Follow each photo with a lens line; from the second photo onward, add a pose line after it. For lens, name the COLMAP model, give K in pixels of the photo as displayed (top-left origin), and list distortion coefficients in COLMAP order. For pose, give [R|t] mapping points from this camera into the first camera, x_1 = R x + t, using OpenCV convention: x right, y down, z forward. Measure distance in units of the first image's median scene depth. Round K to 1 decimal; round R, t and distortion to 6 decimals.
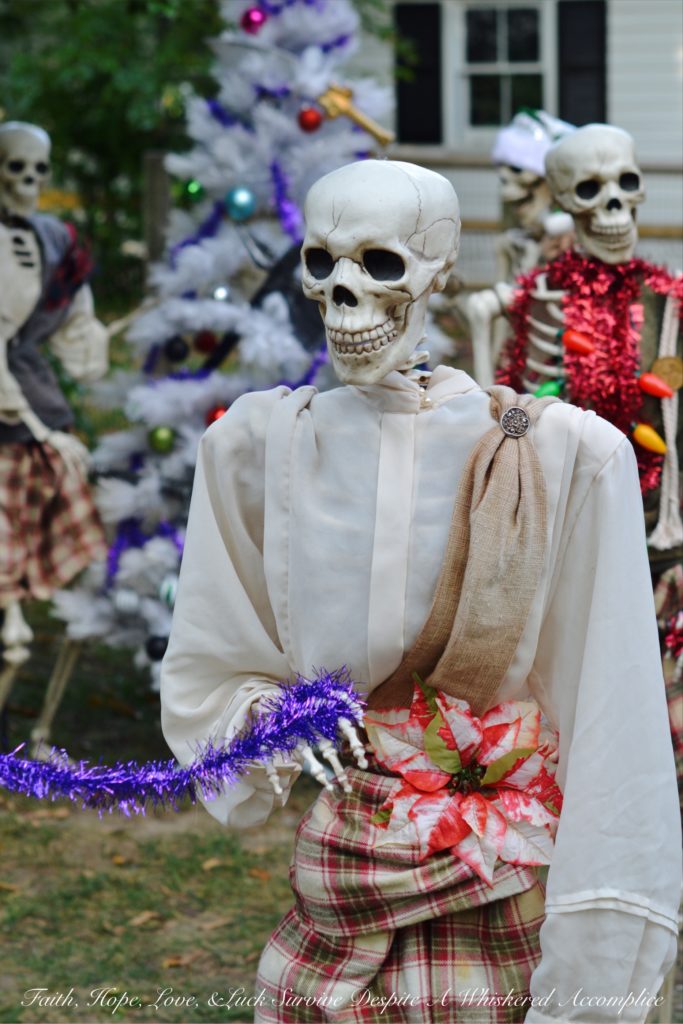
lens RADIAL K [[2664.1, 0, 341.5], [0, 2664.1, 512.0], [0, 0, 1]] dist [-0.004250, 0.004262]
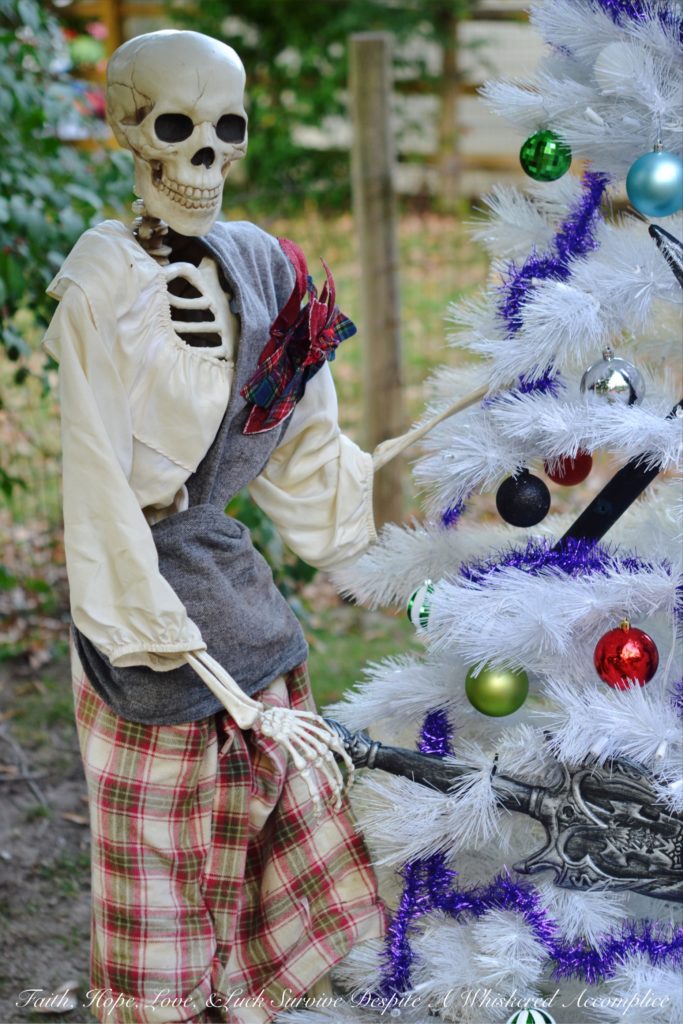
lens RADIAL K [[2664.1, 0, 341.5], [0, 2664.1, 512.0], [0, 0, 1]] dist [-0.004250, 0.004262]
pose [[0.998163, -0.020069, -0.057174, -0.067156], [0.023194, 0.998243, 0.054528, -0.085091], [0.055979, -0.055754, 0.996874, 0.531226]]
